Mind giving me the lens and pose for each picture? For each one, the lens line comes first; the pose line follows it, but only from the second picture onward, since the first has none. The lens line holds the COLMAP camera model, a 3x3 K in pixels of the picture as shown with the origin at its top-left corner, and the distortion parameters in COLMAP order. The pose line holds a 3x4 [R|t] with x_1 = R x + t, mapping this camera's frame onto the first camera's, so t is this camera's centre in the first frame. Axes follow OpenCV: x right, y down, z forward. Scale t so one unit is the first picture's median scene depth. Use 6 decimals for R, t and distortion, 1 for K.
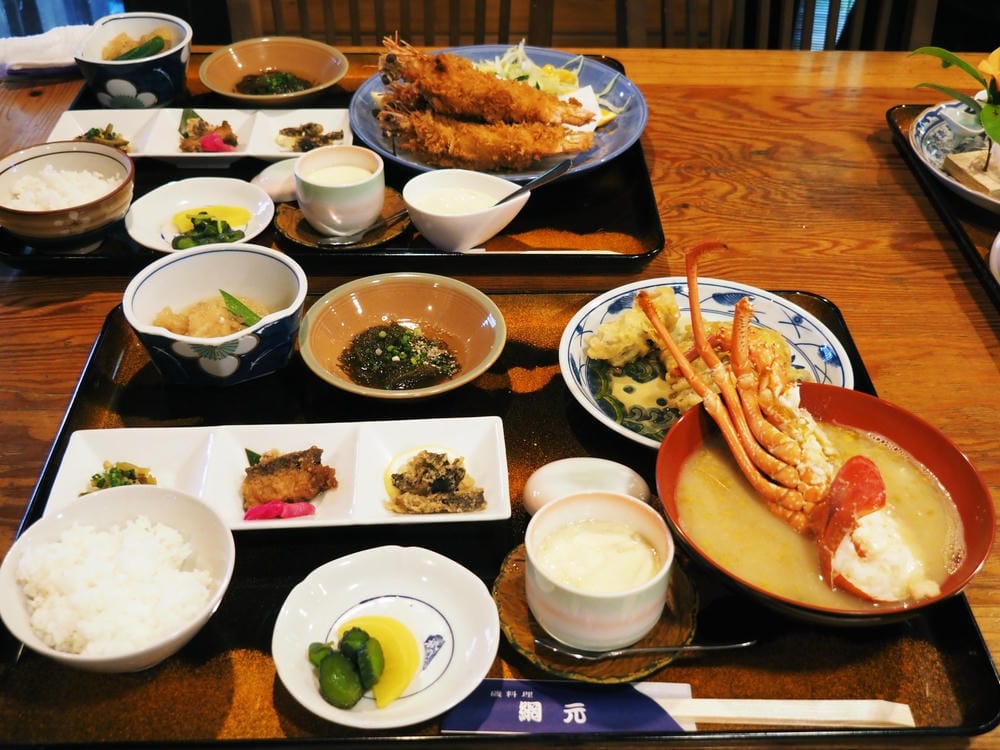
lens RADIAL K [[1170.7, 0, 500.7], [0, 1170.7, 375.3], [0, 0, 1]] dist [-0.004359, 0.000000]
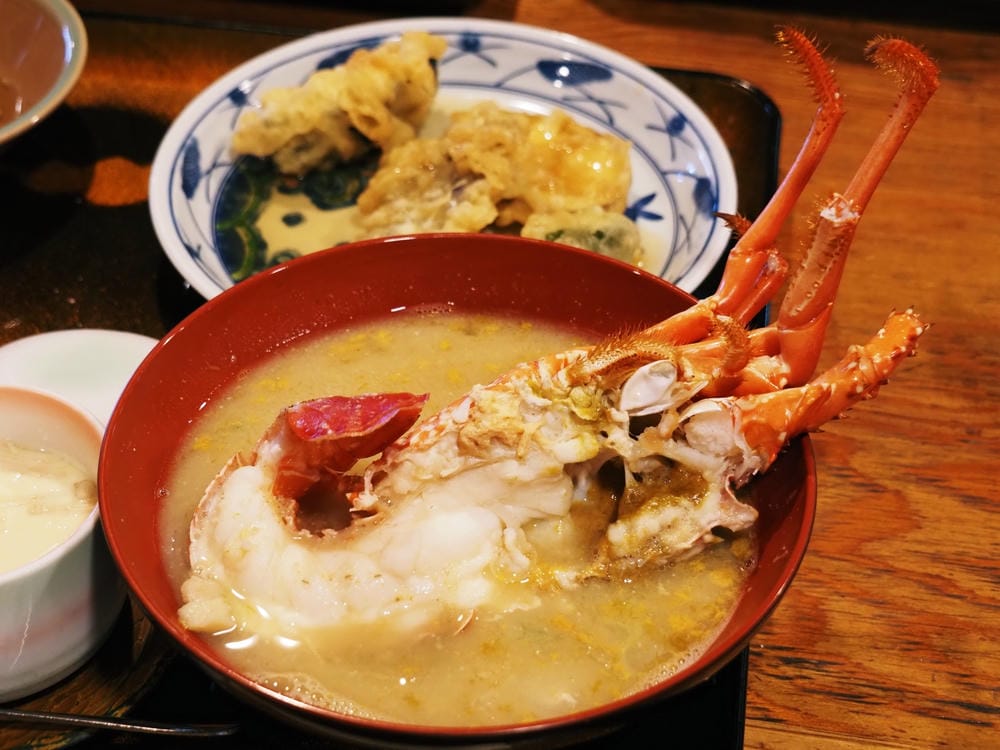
lens RADIAL K [[1788.7, 0, 499.7], [0, 1788.7, 374.7], [0, 0, 1]] dist [-0.026870, 0.000000]
pose [[0.980050, 0.122683, -0.156367, 0.322442], [-0.114275, 0.991531, 0.061707, 0.020700], [0.162613, -0.042607, 0.985770, 0.240674]]
